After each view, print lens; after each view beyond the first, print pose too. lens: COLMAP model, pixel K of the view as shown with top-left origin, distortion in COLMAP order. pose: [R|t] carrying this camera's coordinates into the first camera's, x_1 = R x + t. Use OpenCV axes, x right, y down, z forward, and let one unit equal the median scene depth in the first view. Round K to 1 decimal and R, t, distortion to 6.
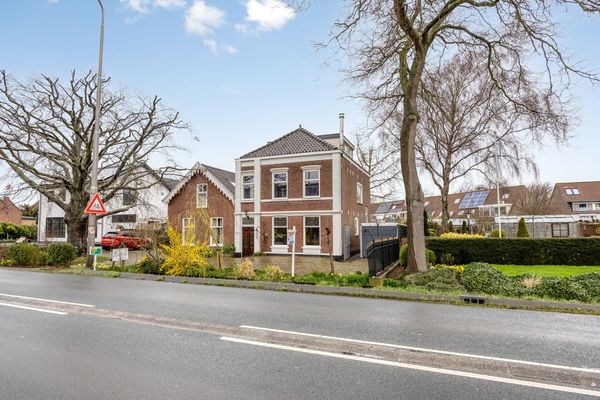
lens RADIAL K [[332.6, 0, 304.5], [0, 332.6, 209.8], [0, 0, 1]] dist [-0.006228, -0.001392]
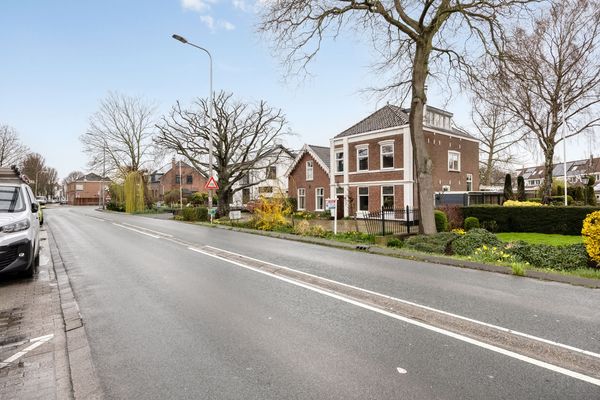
lens RADIAL K [[332.6, 0, 301.7], [0, 332.6, 197.6], [0, 0, 1]] dist [-0.006228, -0.001392]
pose [[0.877380, -0.003057, -0.479786, 0.290388], [0.032415, 0.998073, 0.052918, -0.009259], [0.478699, -0.061981, 0.875788, -0.118591]]
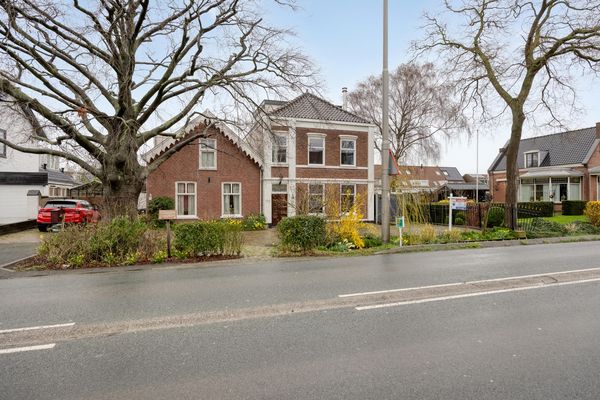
lens RADIAL K [[332.6, 0, 301.0], [0, 332.6, 201.3], [0, 0, 1]] dist [-0.006228, -0.001392]
pose [[0.751786, -0.009980, 0.659332, -0.735495], [-0.037942, 0.997574, 0.058362, 0.016322], [-0.658315, -0.068892, 0.749584, 0.294476]]
